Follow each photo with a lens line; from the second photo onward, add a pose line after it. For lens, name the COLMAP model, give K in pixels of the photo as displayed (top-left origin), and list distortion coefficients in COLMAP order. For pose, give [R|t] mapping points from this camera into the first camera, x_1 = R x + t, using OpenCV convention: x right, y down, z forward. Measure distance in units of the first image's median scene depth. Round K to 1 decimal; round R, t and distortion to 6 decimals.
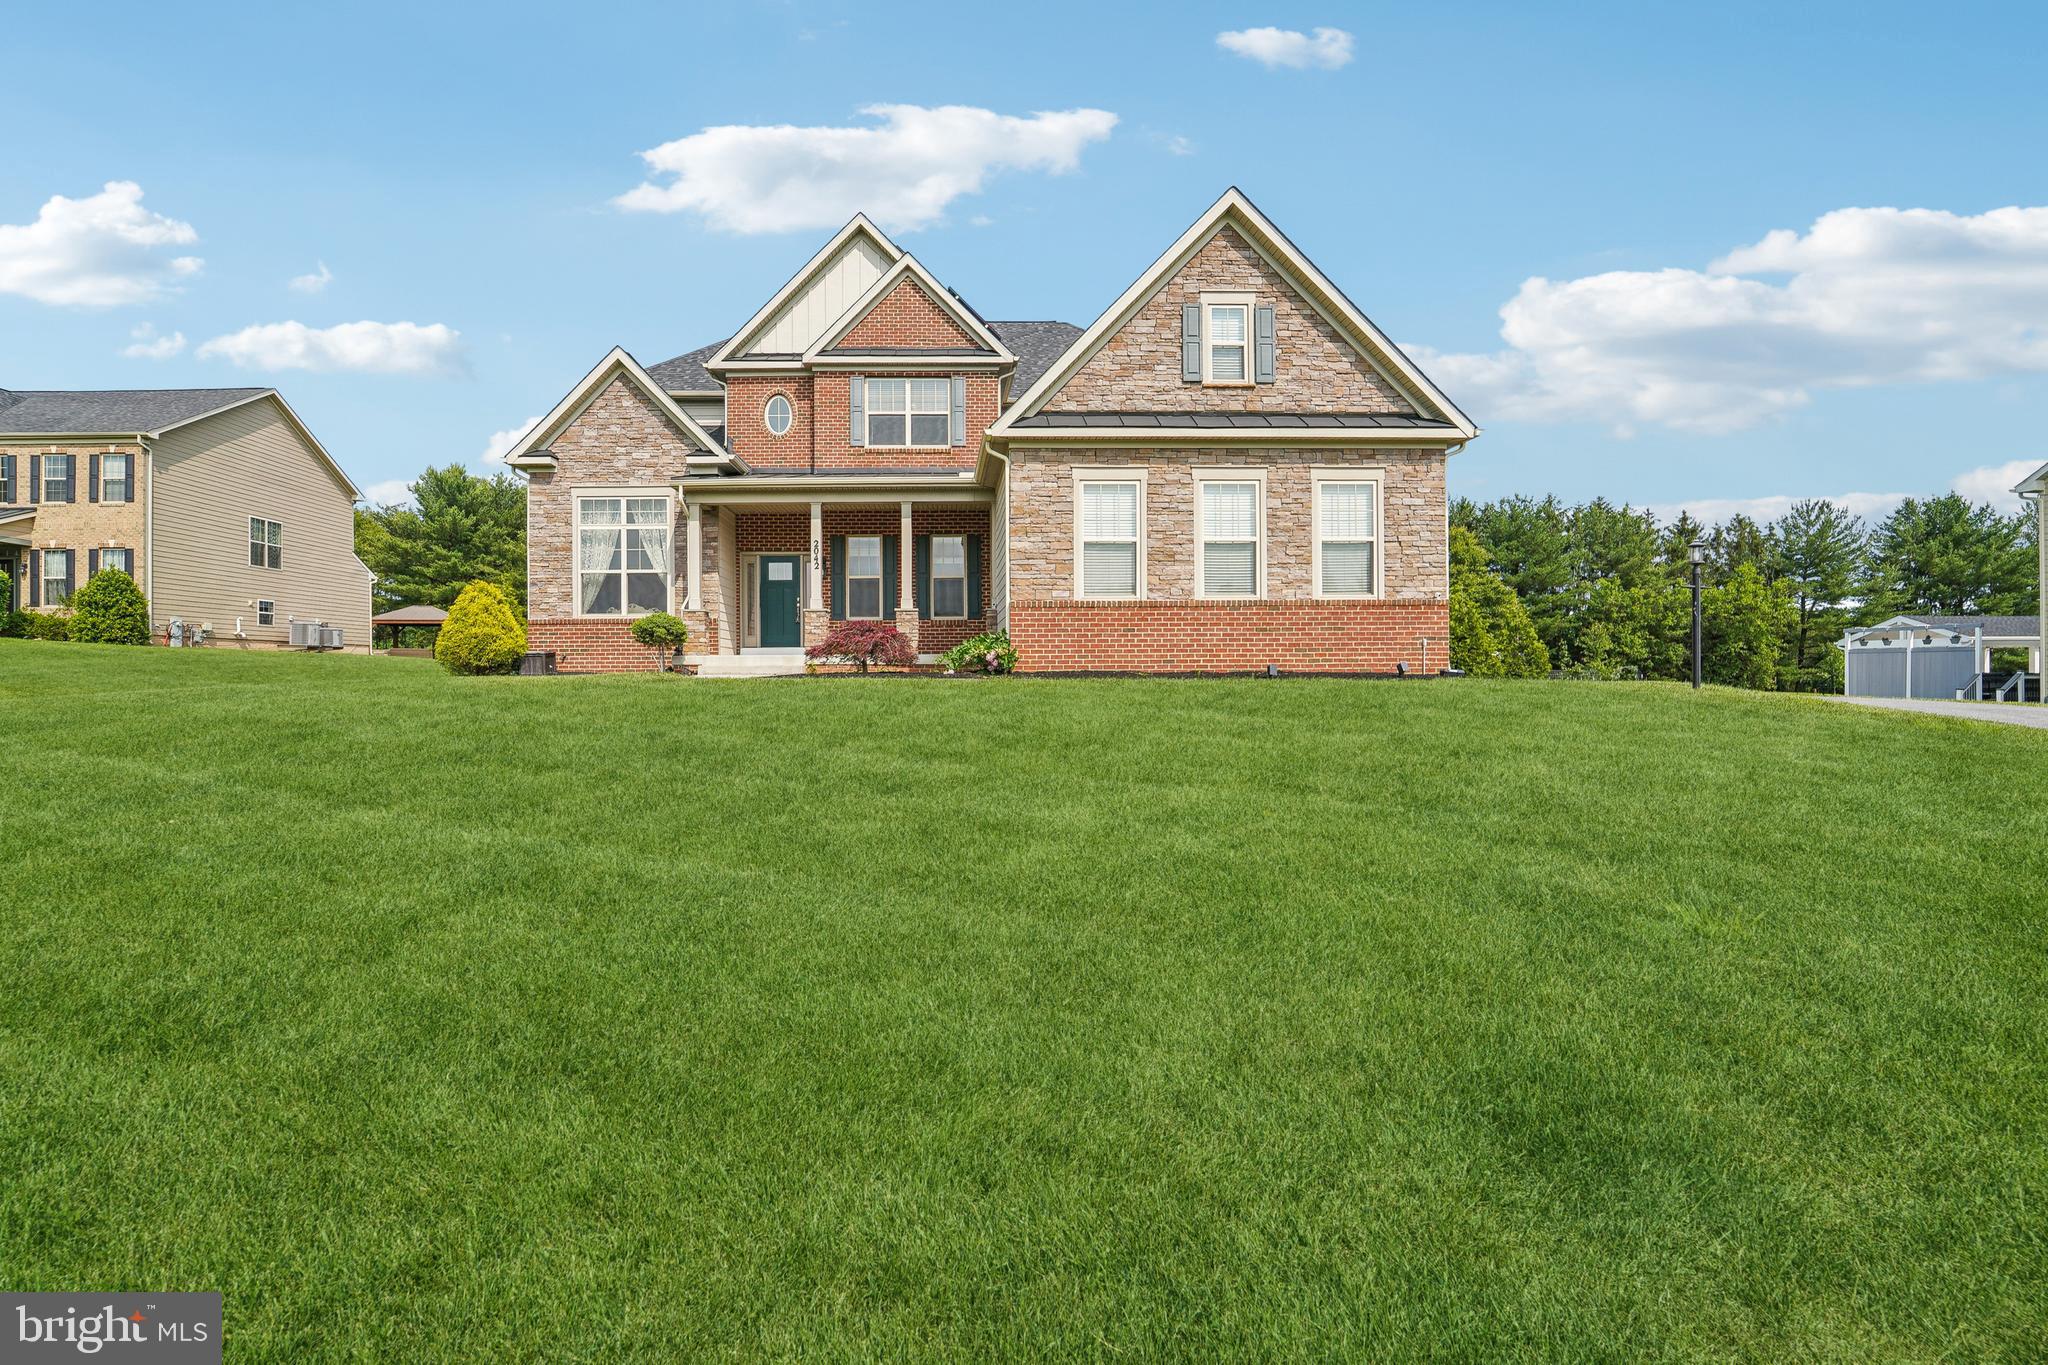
lens RADIAL K [[831.3, 0, 1024.0], [0, 831.3, 682.5], [0, 0, 1]] dist [0.000727, 0.000161]
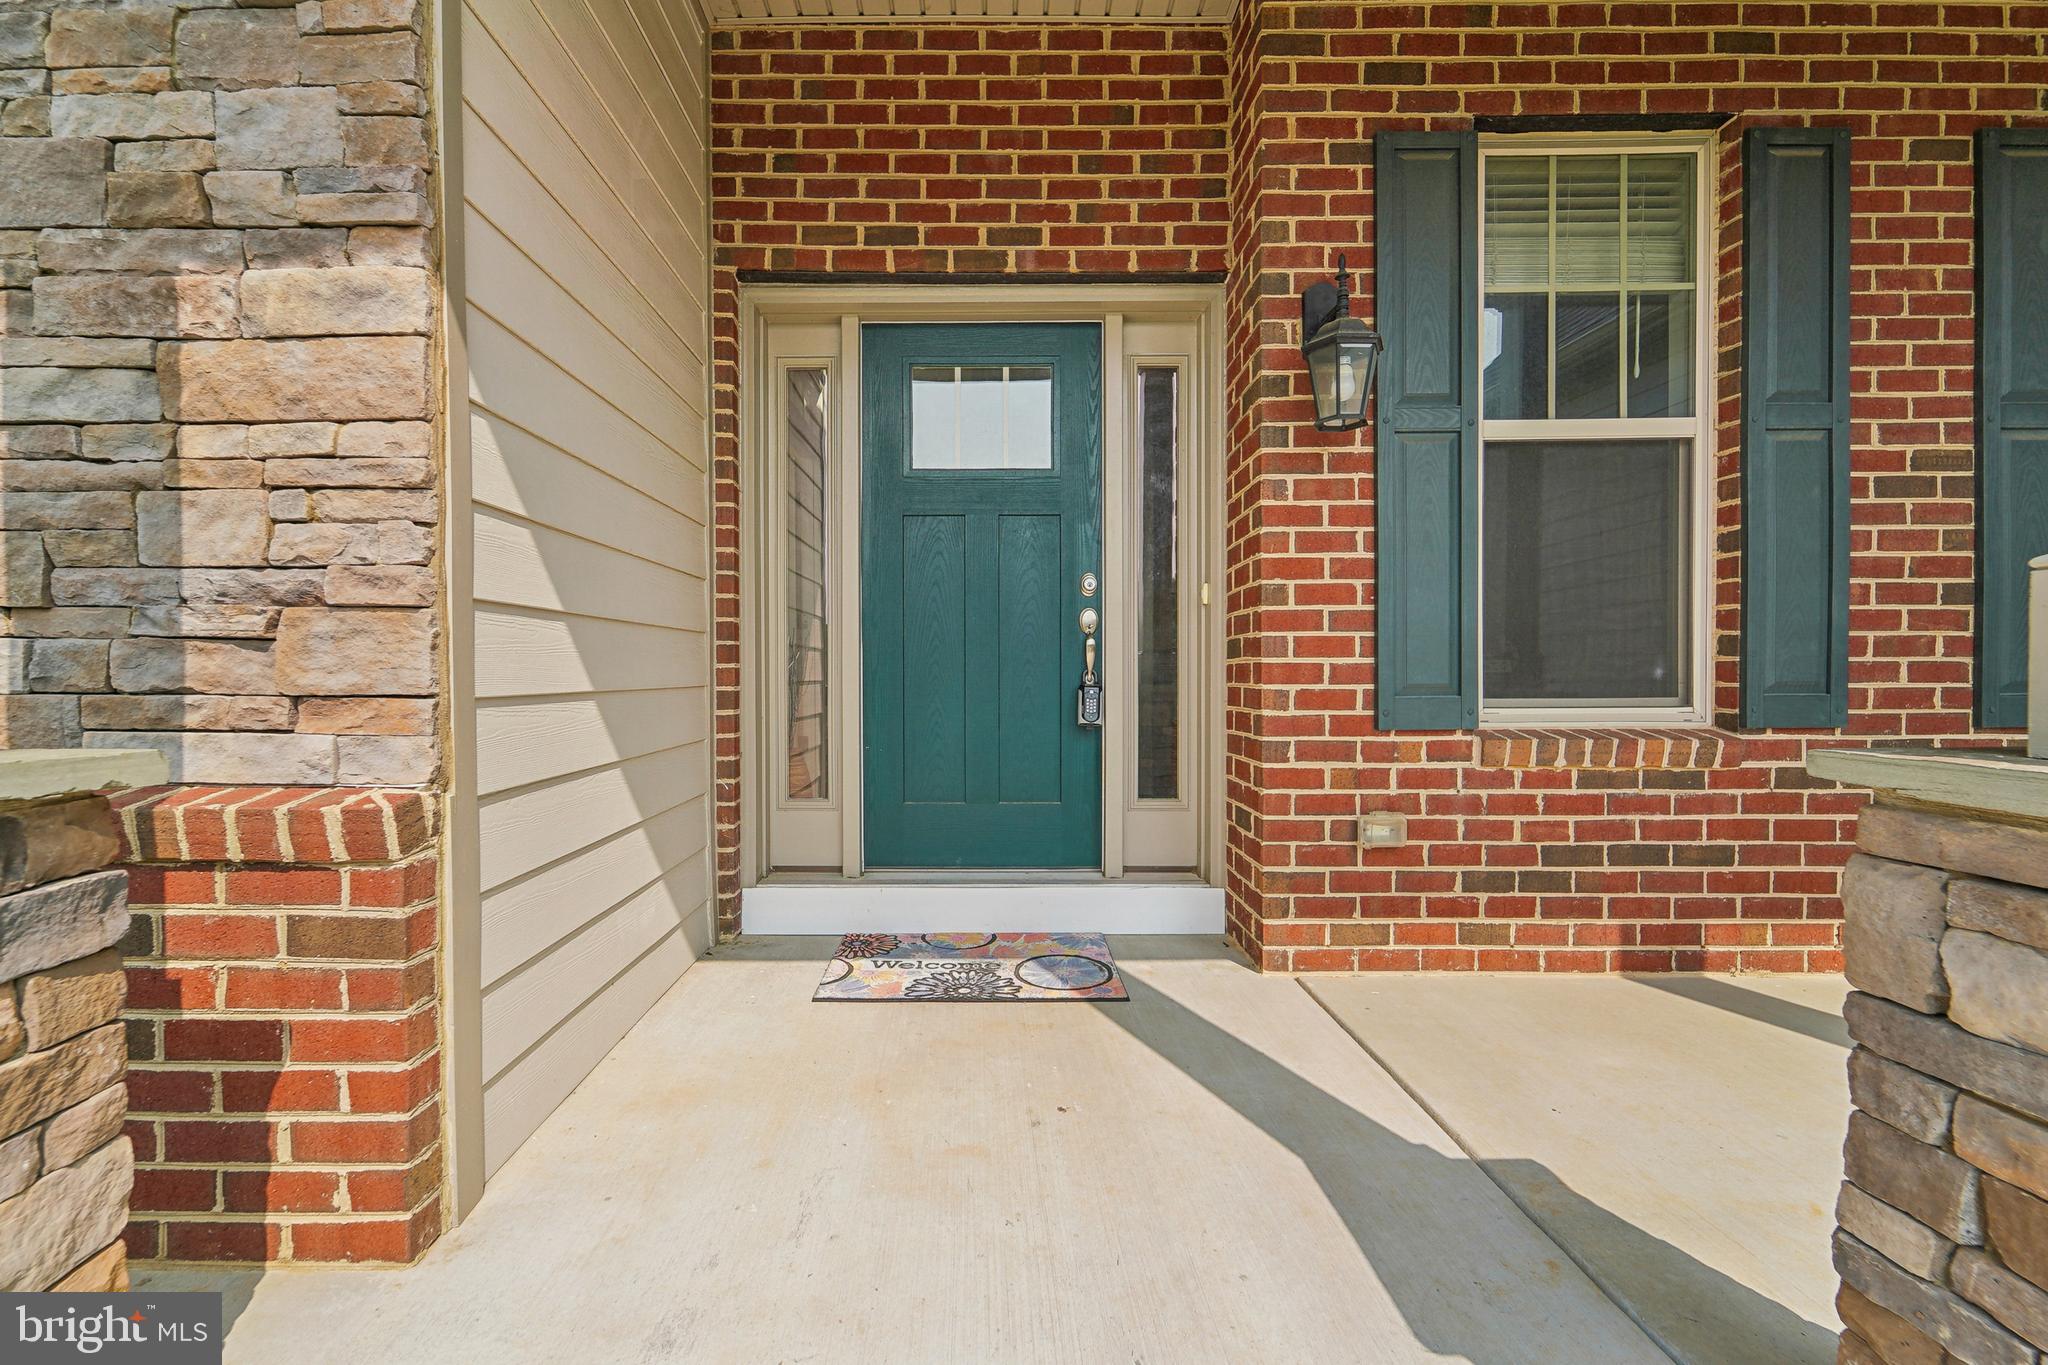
lens RADIAL K [[831.3, 0, 1024.0], [0, 831.3, 682.5], [0, 0, 1]] dist [0.000727, 0.000161]
pose [[0.999618, 0.004323, -0.027294, -0.305708], [-0.004083, 0.999952, 0.008852, -0.089365], [0.027331, -0.008737, 0.999588, 0.911999]]
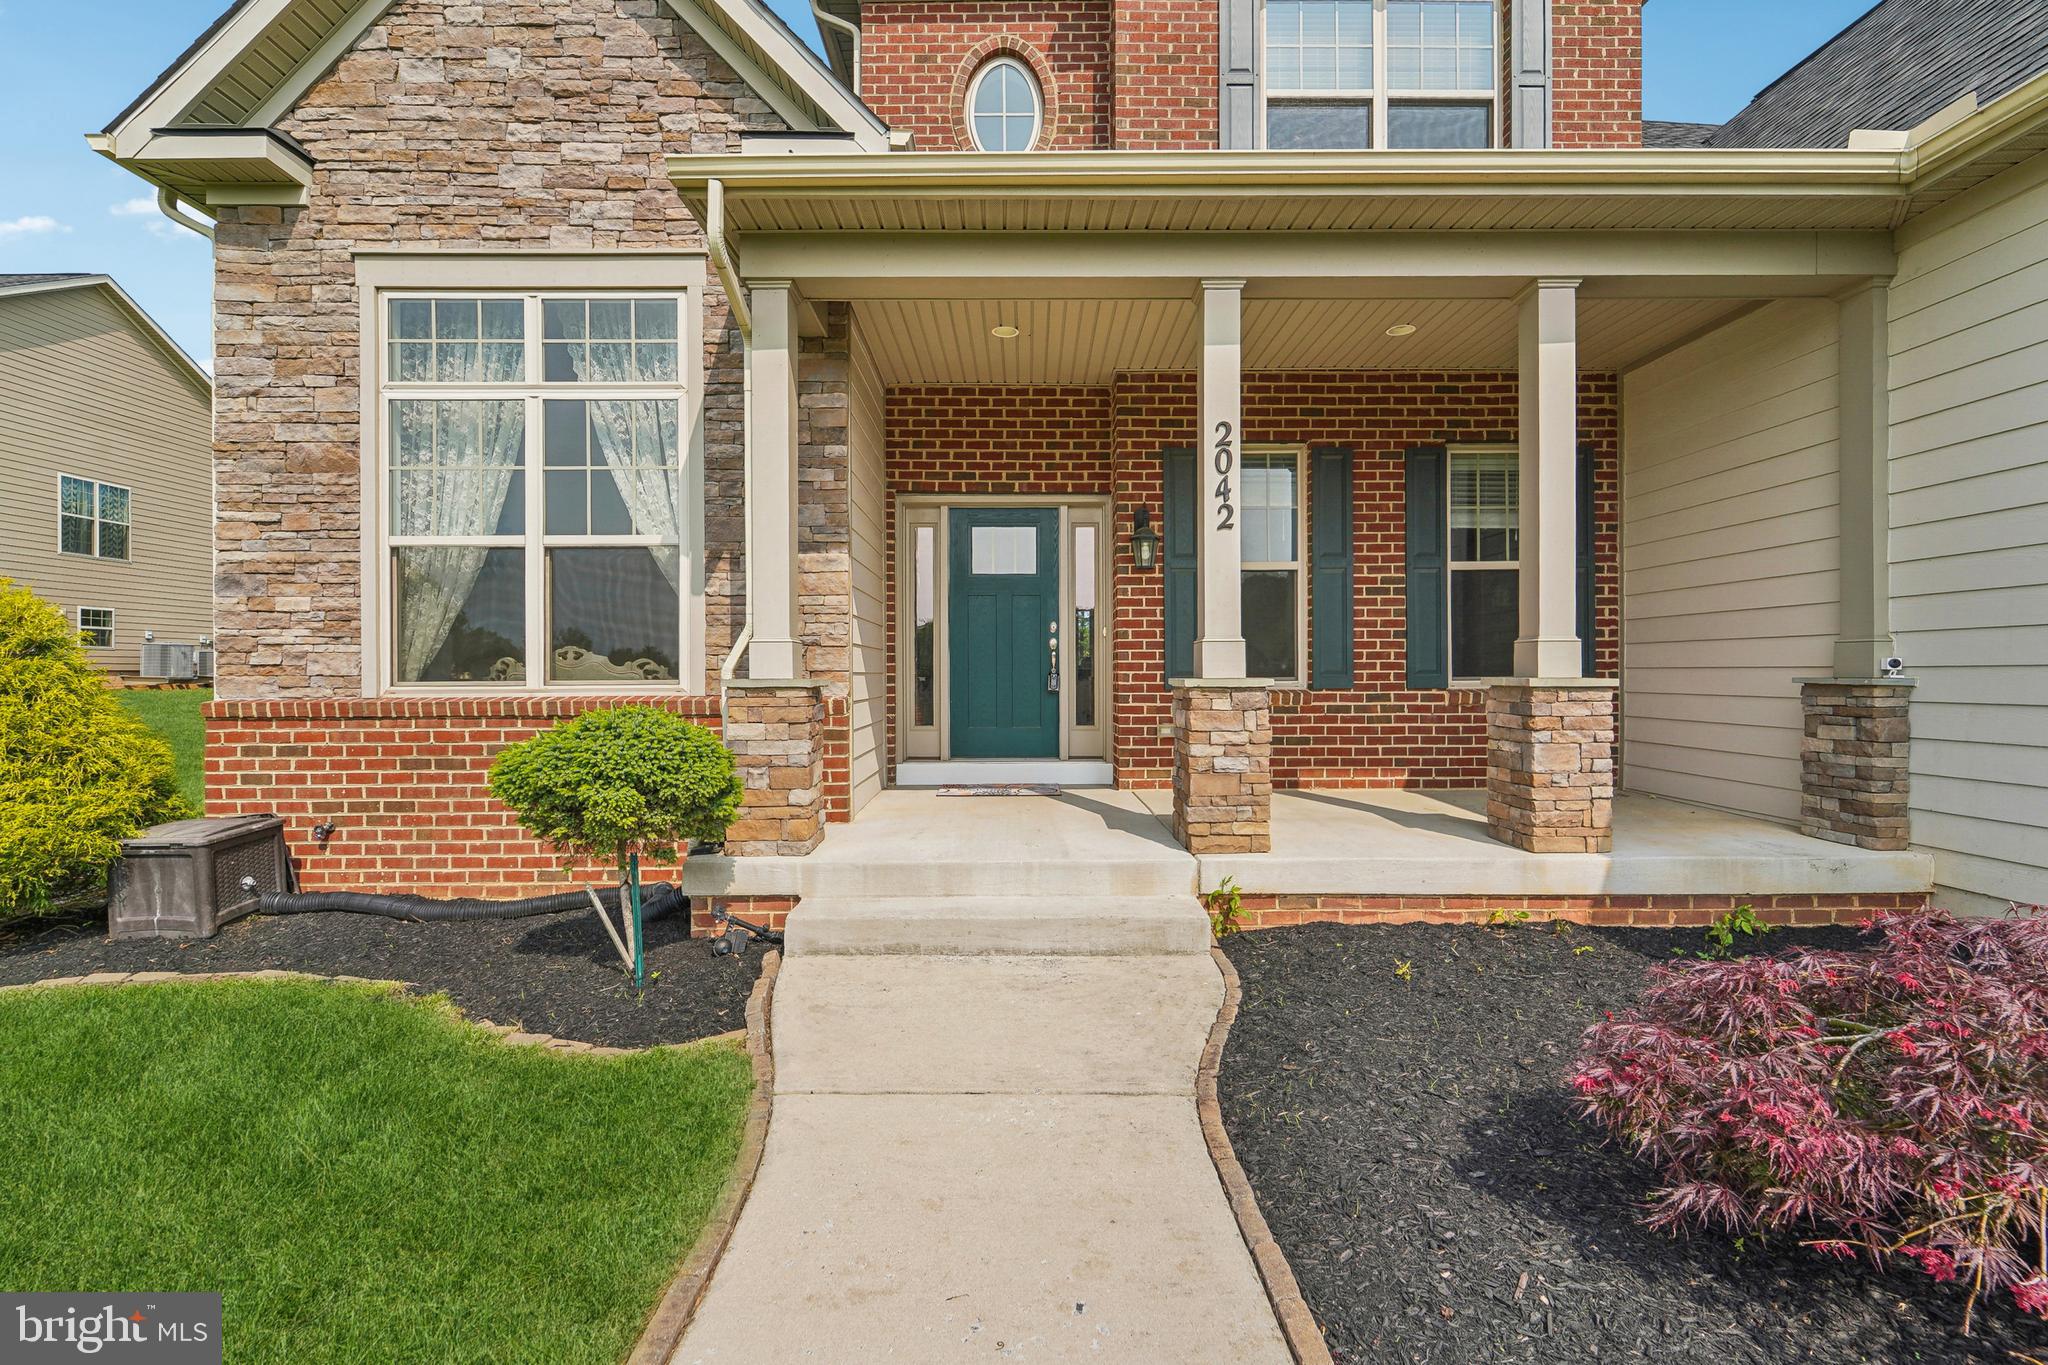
lens RADIAL K [[774.9, 0, 1070.4], [0, 774.9, 680.8], [0, 0, 1]] dist [0.001099, 0.000116]
pose [[0.999991, 0.003454, -0.002365, -0.287078], [-0.003445, 0.999987, 0.003764, -0.084870], [0.002378, -0.003755, 0.999990, 0.720147]]
